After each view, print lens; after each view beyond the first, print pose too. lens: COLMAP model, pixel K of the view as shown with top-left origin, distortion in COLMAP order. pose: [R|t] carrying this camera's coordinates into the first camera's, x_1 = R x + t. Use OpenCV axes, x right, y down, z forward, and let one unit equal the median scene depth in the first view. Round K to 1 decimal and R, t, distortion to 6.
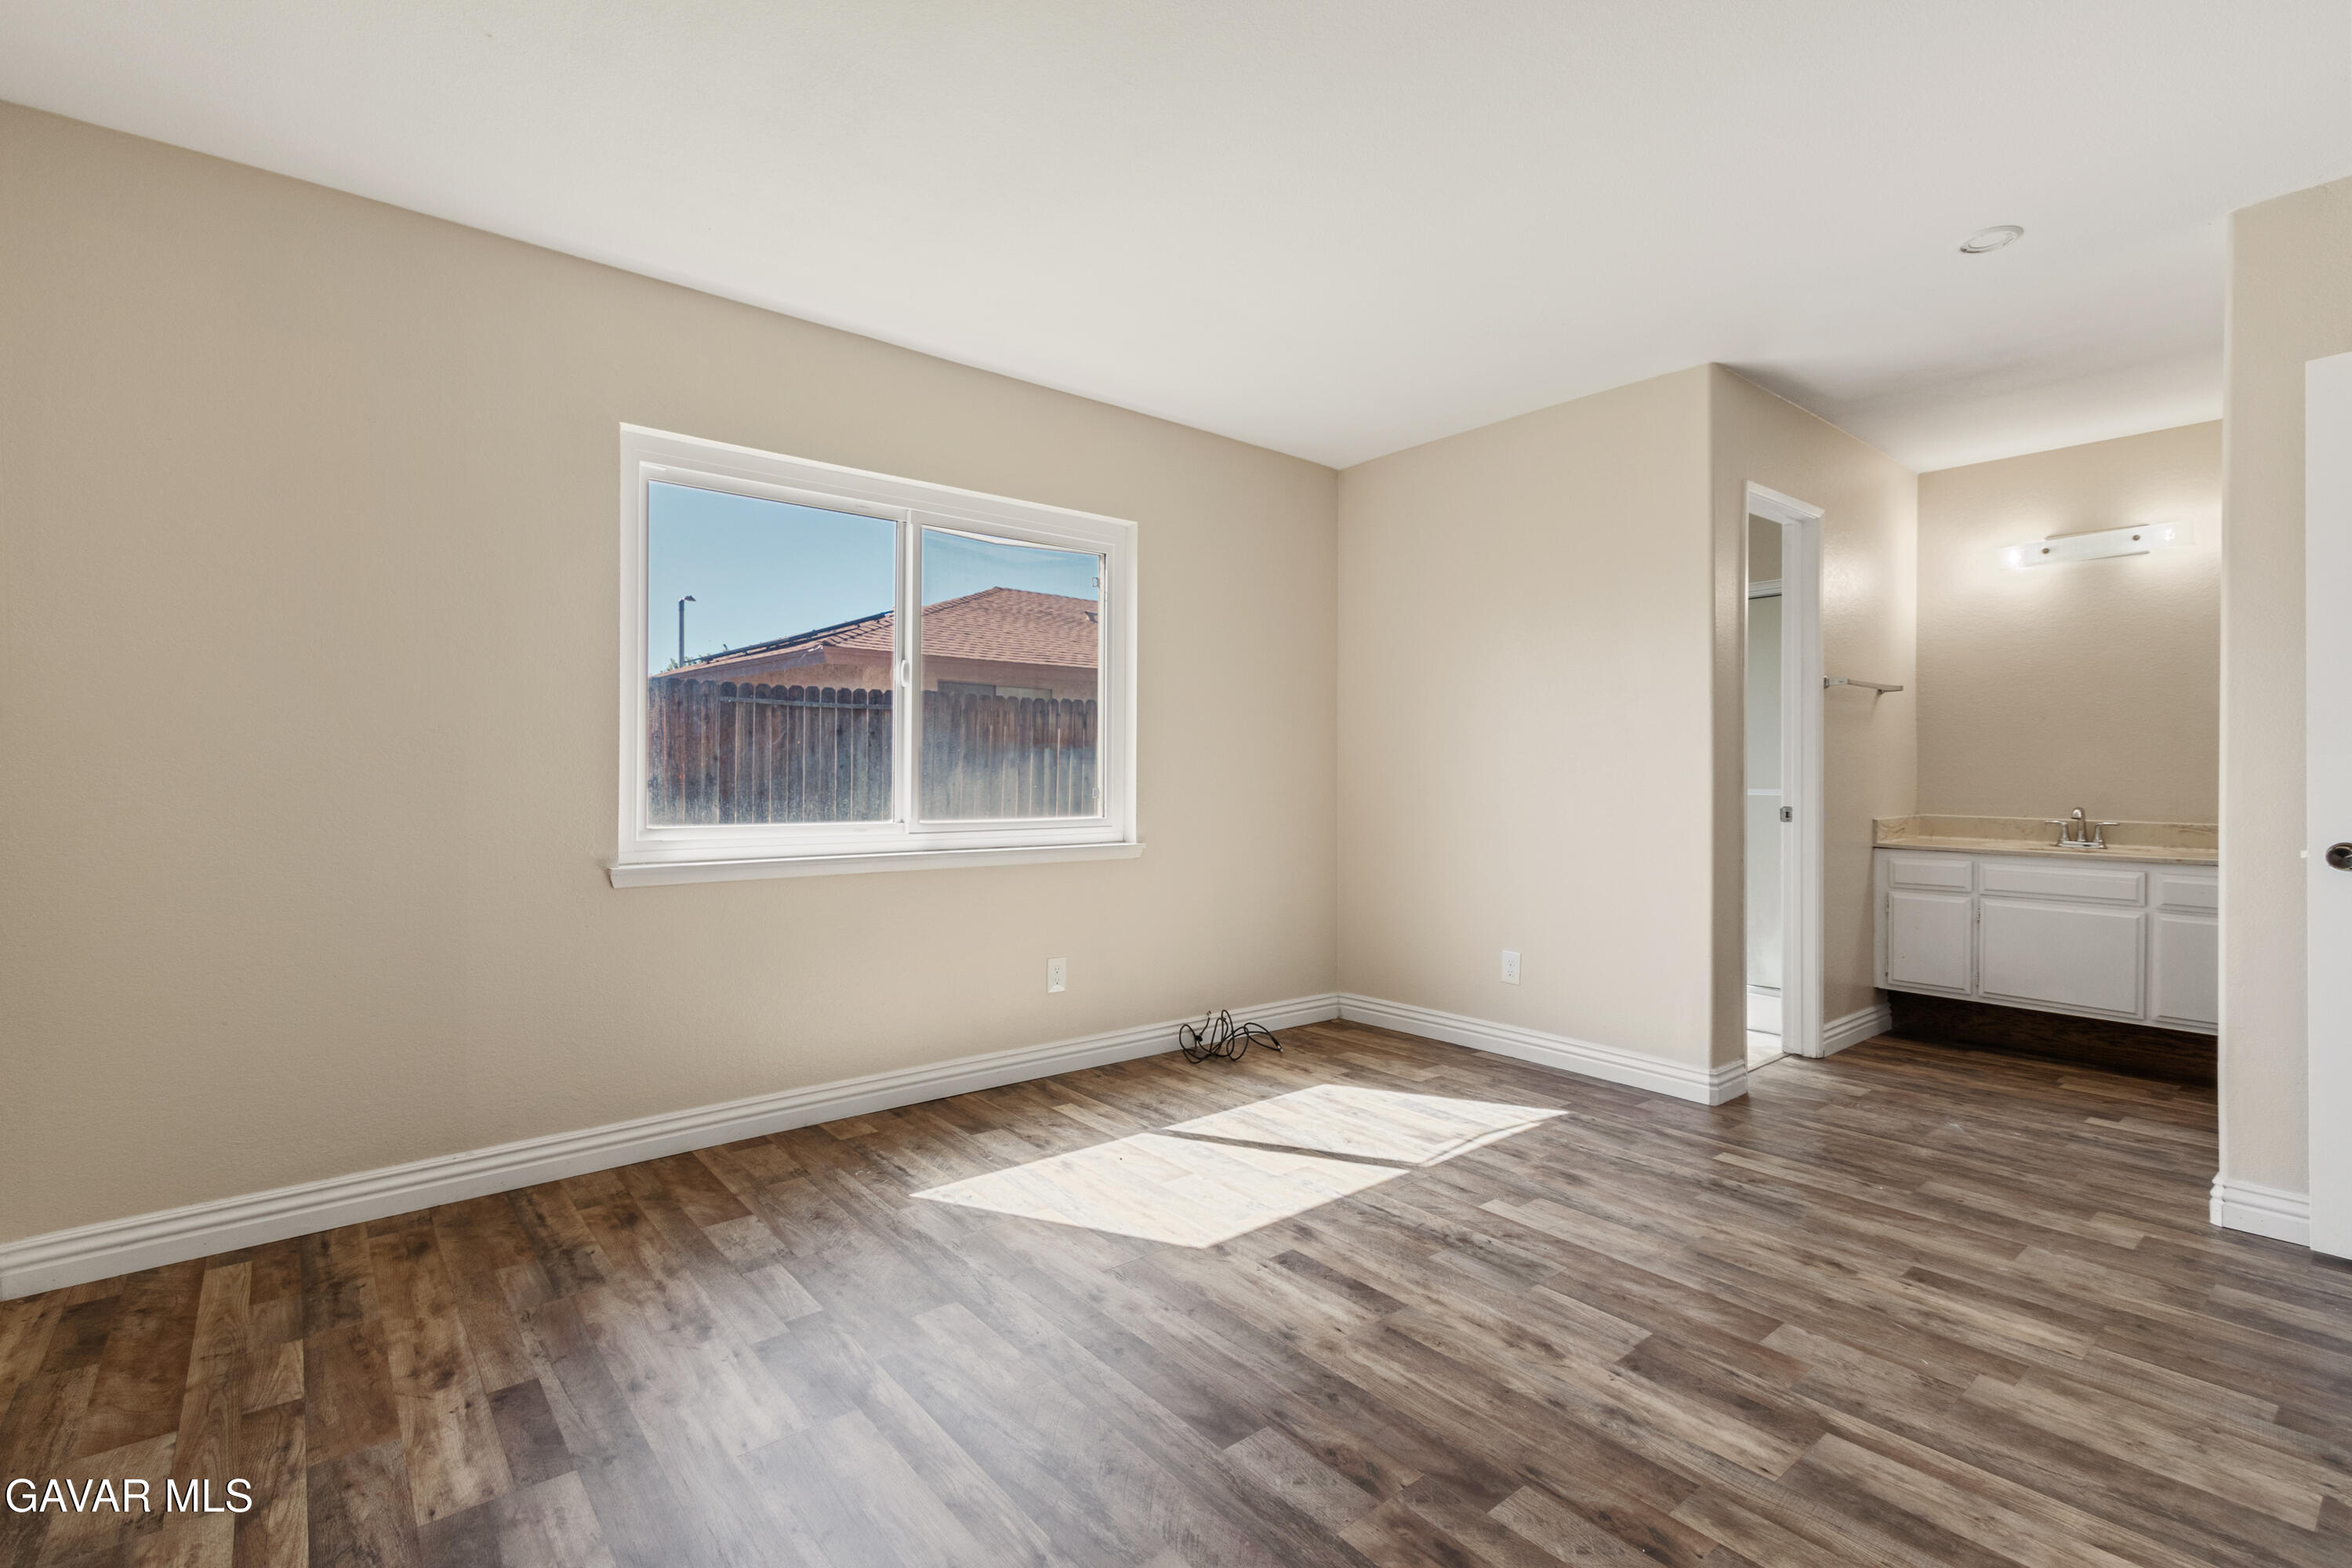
lens RADIAL K [[1079.9, 0, 1175.9], [0, 1079.9, 789.1], [0, 0, 1]] dist [0.005923, -0.002340]
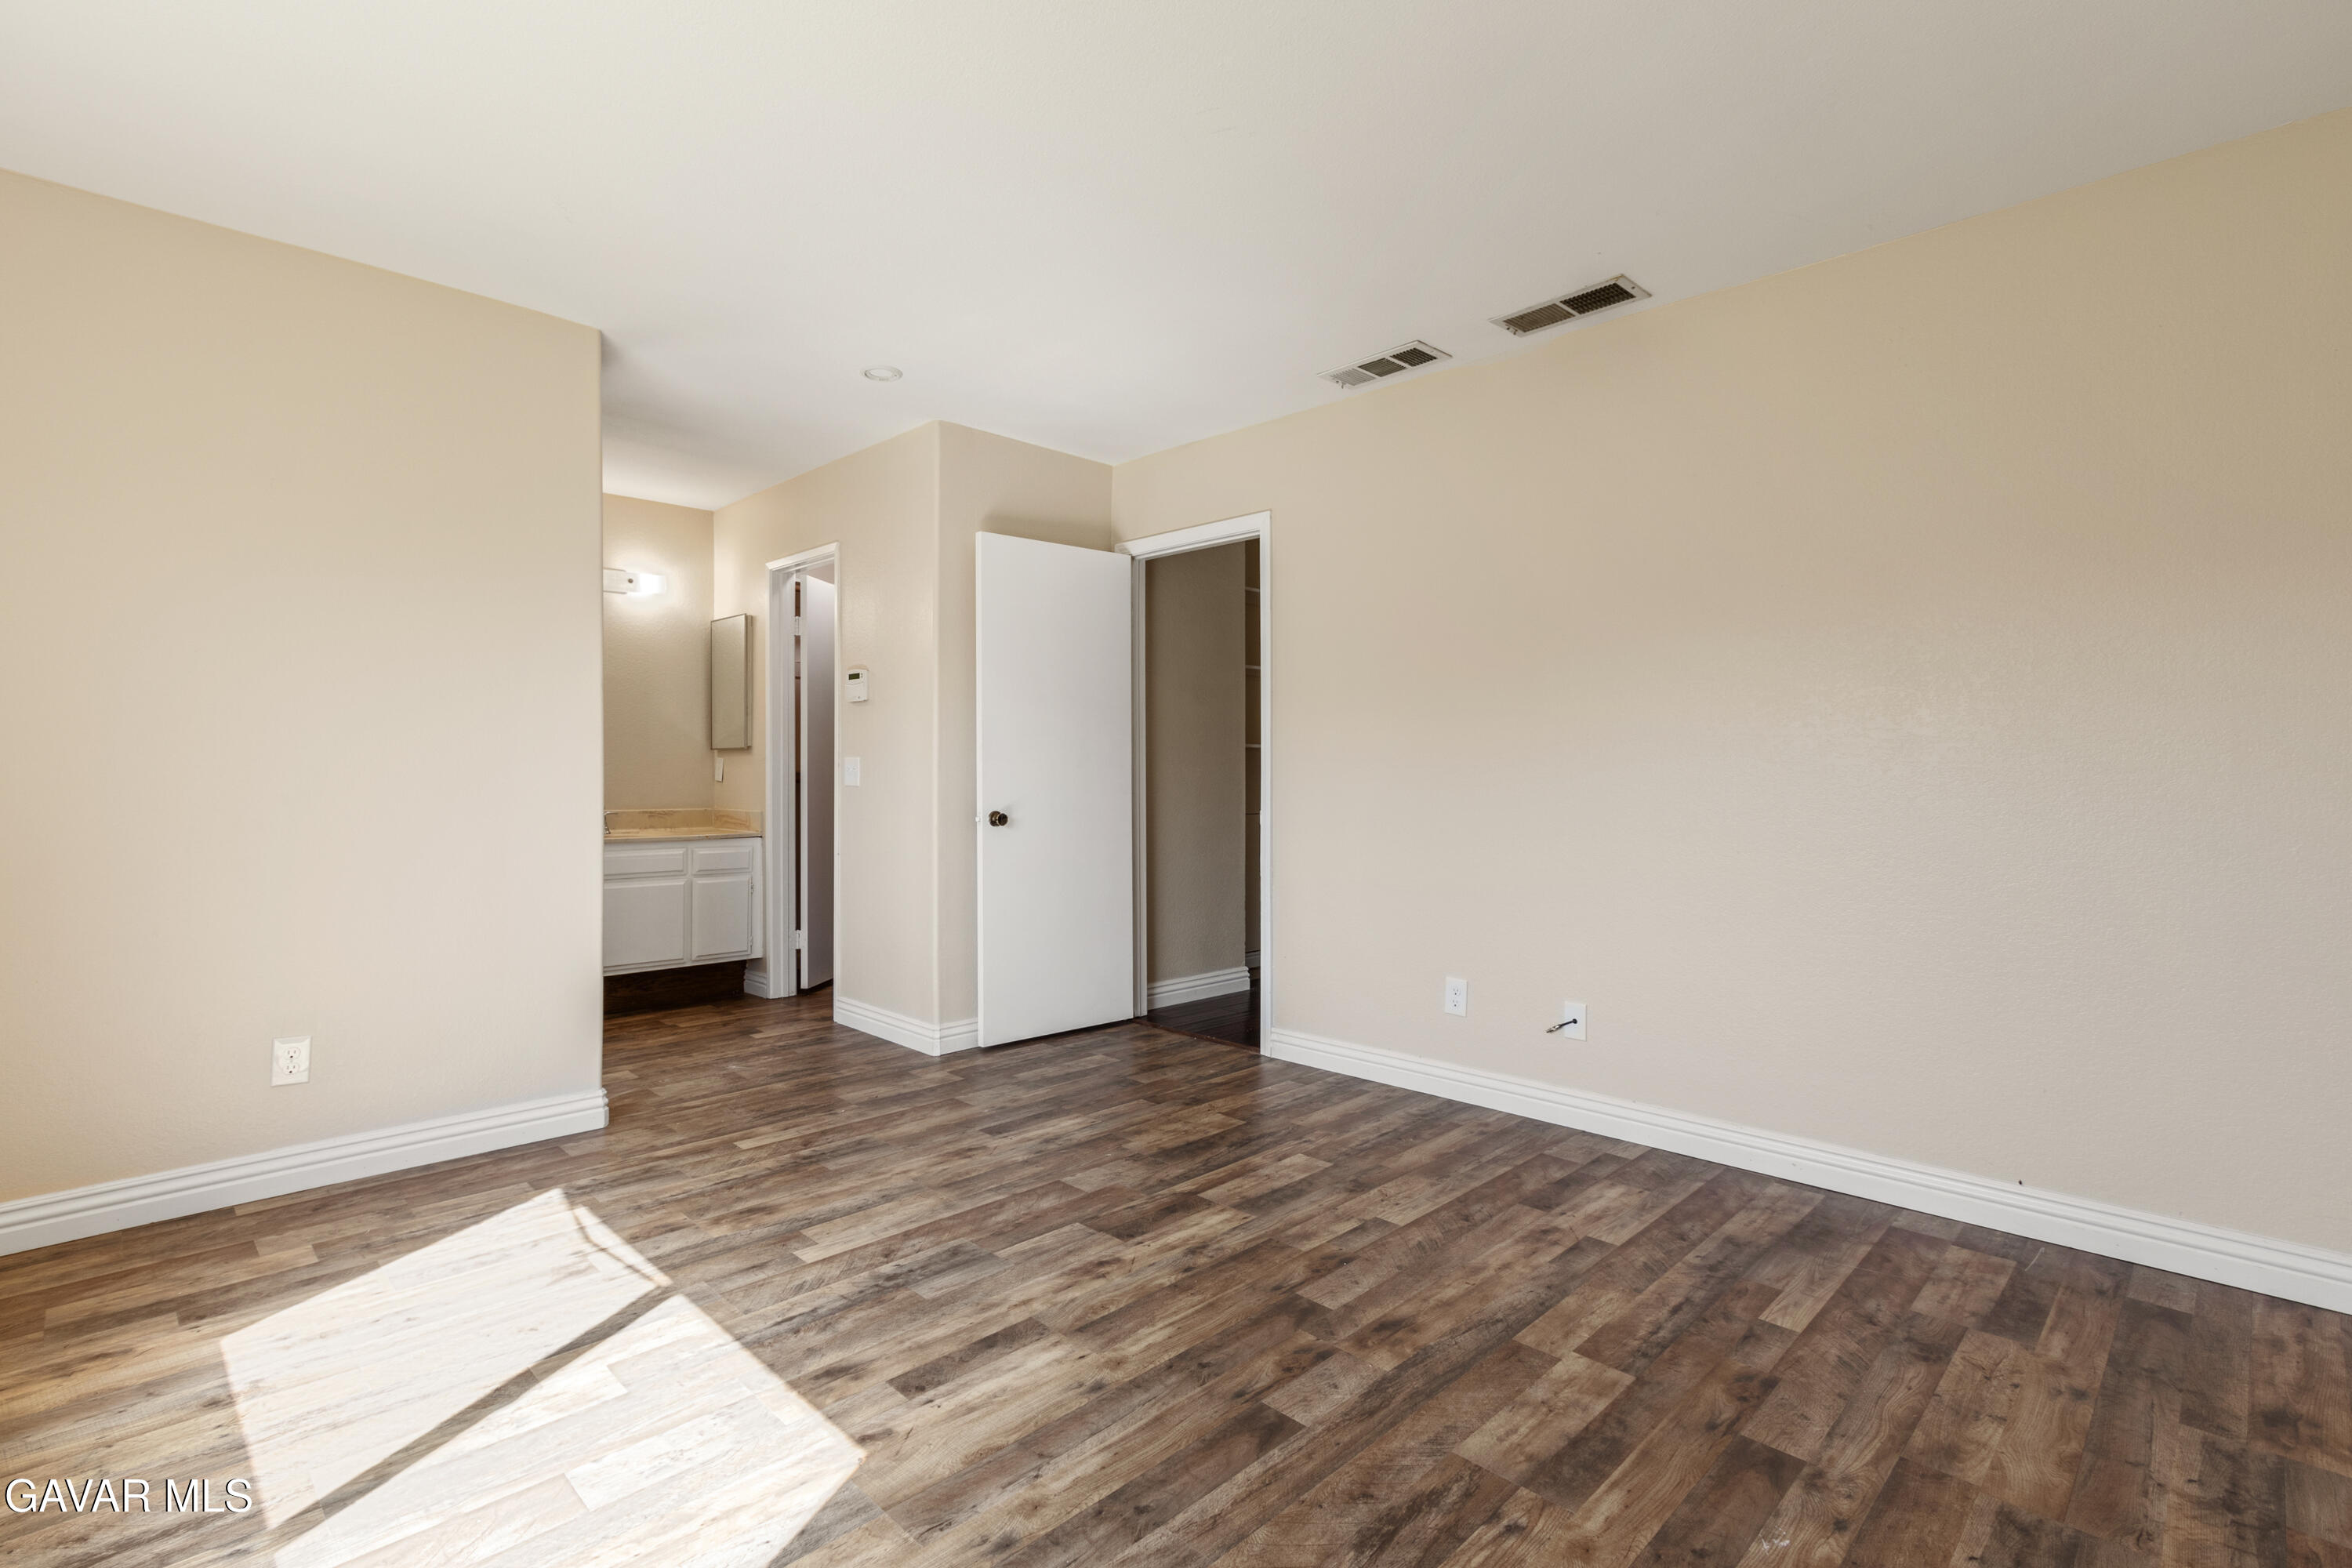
lens RADIAL K [[1079.9, 0, 1174.7], [0, 1079.9, 764.4], [0, 0, 1]] dist [0.005923, -0.002340]
pose [[-0.099759, 0.005612, 0.994996, -0.665689], [0.014769, 0.999882, -0.004159, -0.010945], [-0.994902, 0.014280, -0.099831, 0.835756]]
